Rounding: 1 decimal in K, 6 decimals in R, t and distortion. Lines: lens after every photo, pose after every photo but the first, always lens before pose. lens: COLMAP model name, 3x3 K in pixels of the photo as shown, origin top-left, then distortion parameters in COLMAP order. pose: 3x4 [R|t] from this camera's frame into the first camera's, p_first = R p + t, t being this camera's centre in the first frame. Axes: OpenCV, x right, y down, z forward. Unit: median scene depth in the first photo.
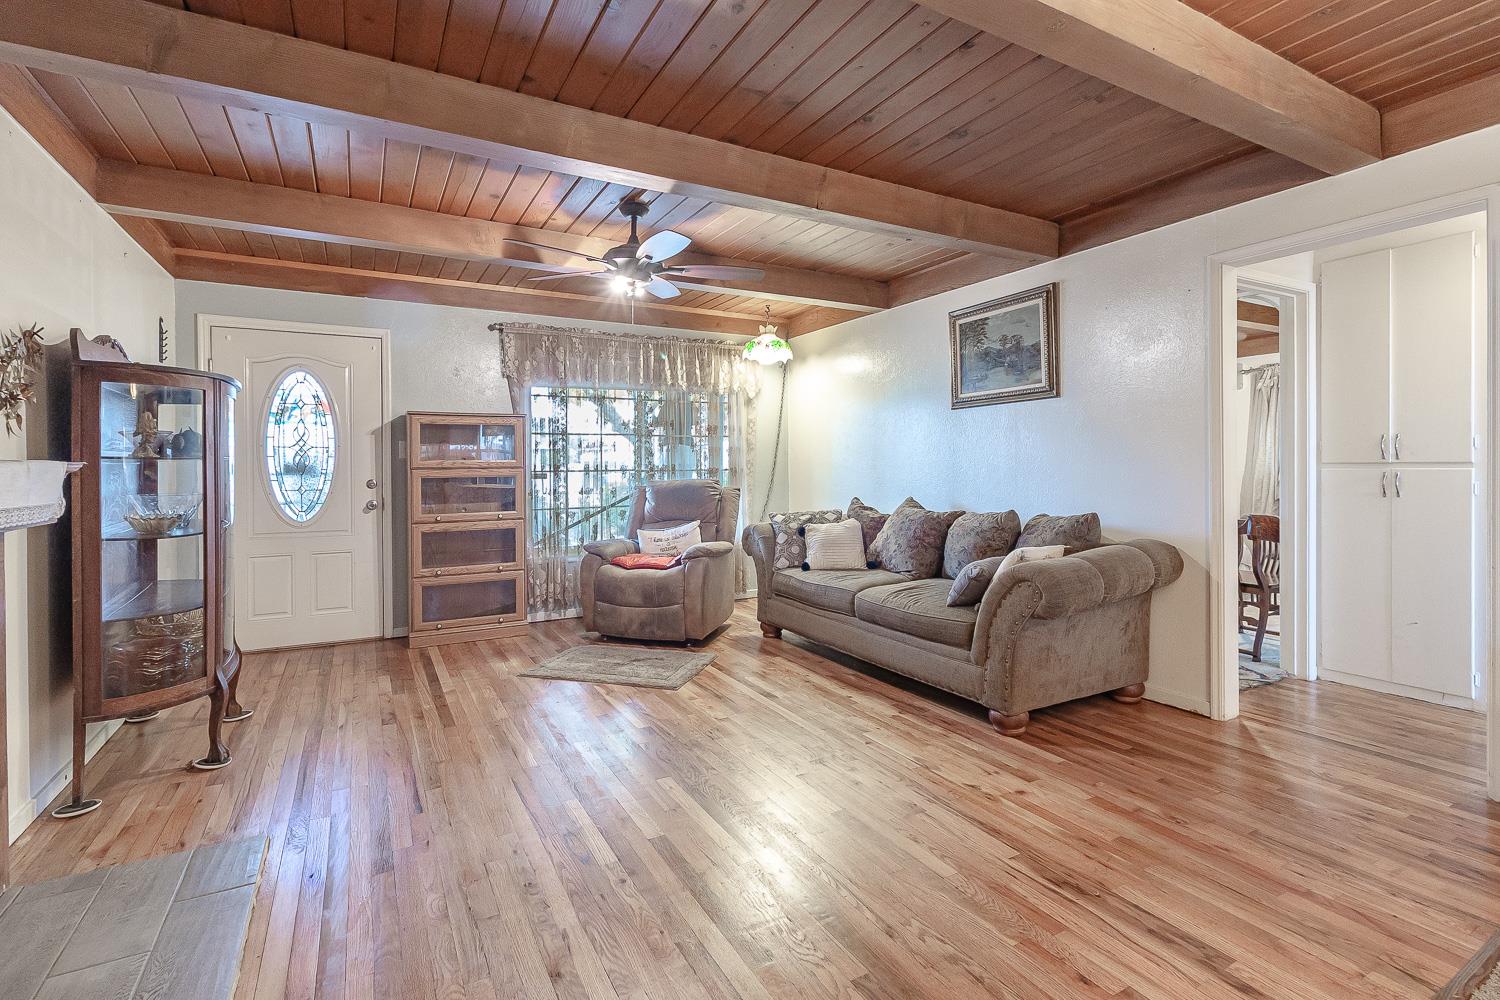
lens RADIAL K [[703.6, 0, 726.6], [0, 703.6, 467.8], [0, 0, 1]] dist [-0.003847, 0.000872]
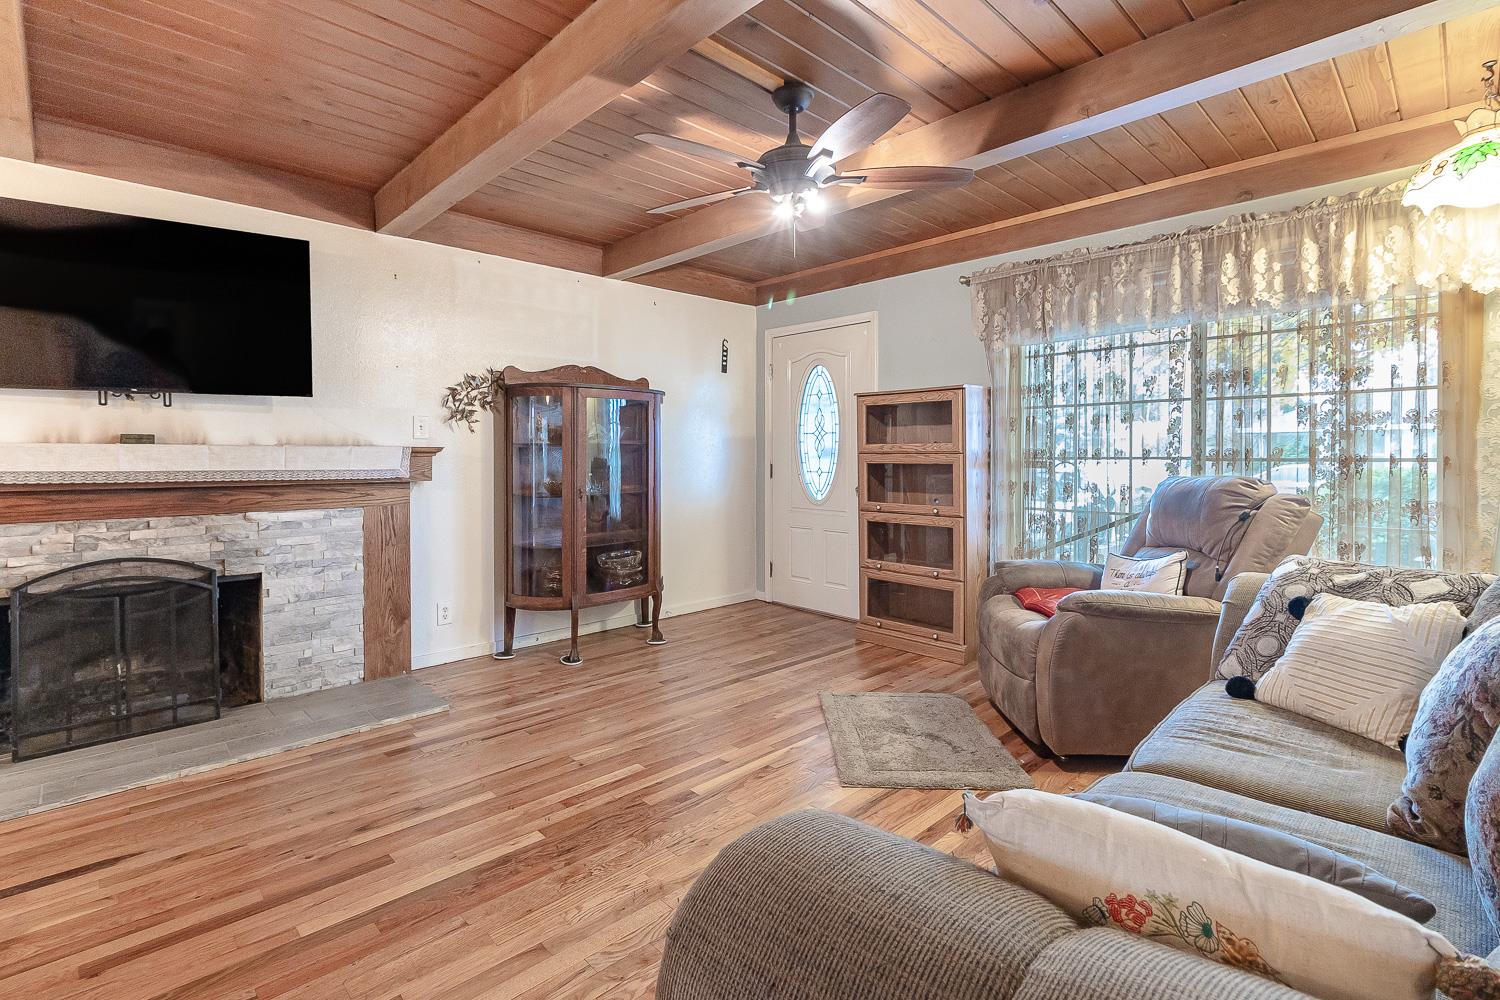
lens RADIAL K [[693.9, 0, 746.3], [0, 693.9, 463.4], [0, 0, 1]] dist [0.000724, 0.000985]
pose [[0.267202, 0.016086, -0.963506, 0.403742], [-0.009658, 0.999855, 0.014015, 0.003303], [0.963592, 0.005561, 0.267319, 0.565493]]
